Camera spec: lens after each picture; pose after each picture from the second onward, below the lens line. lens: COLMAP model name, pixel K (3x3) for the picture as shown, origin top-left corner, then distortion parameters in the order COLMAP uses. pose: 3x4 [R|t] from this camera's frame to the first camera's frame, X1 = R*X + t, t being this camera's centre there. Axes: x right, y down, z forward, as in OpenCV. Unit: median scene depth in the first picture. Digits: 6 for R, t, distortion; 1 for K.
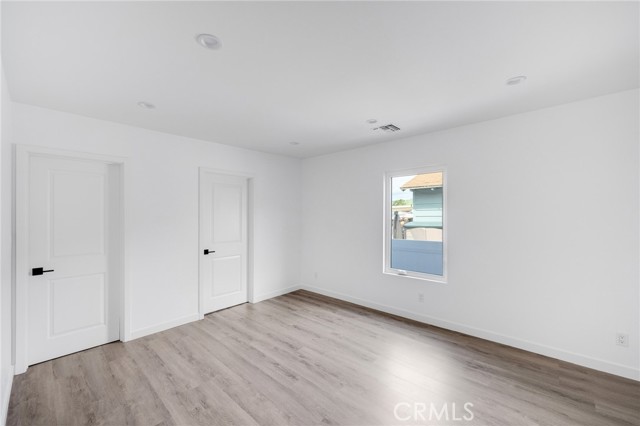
lens RADIAL K [[262.2, 0, 321.2], [0, 262.2, 214.7], [0, 0, 1]] dist [0.001460, -0.000231]
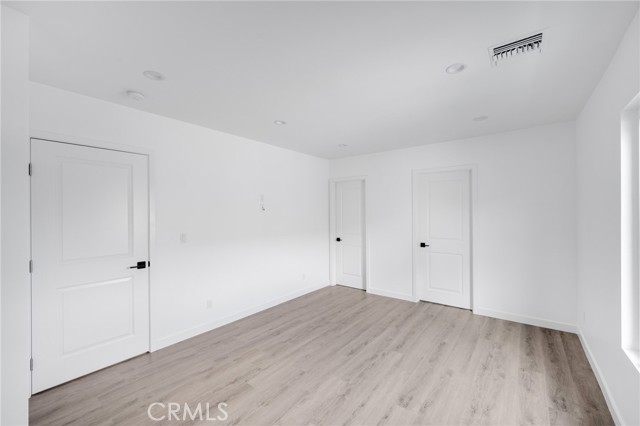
lens RADIAL K [[262.2, 0, 322.7], [0, 262.2, 211.4], [0, 0, 1]] dist [0.001460, -0.000231]
pose [[0.086219, 0.002348, -0.996273, 0.896548], [0.002654, 0.999993, 0.002587, -0.006209], [0.996273, -0.002867, 0.086213, 0.680198]]
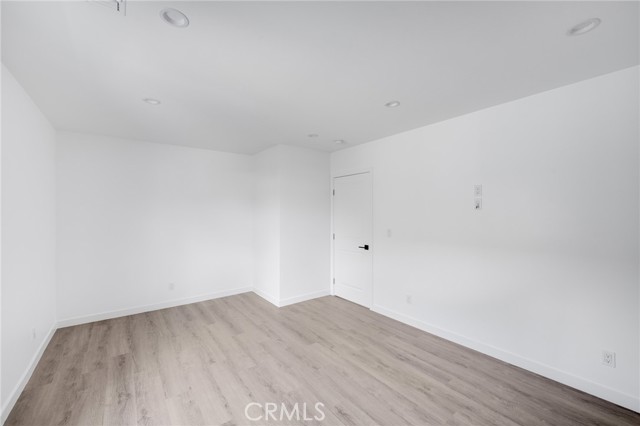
lens RADIAL K [[262.2, 0, 322.9], [0, 262.2, 212.8], [0, 0, 1]] dist [0.001460, -0.000231]
pose [[-0.985454, 0.013788, 0.169383, -0.173291], [0.014139, 0.999900, 0.000862, -0.001402], [-0.169355, 0.003244, -0.985550, 1.580784]]
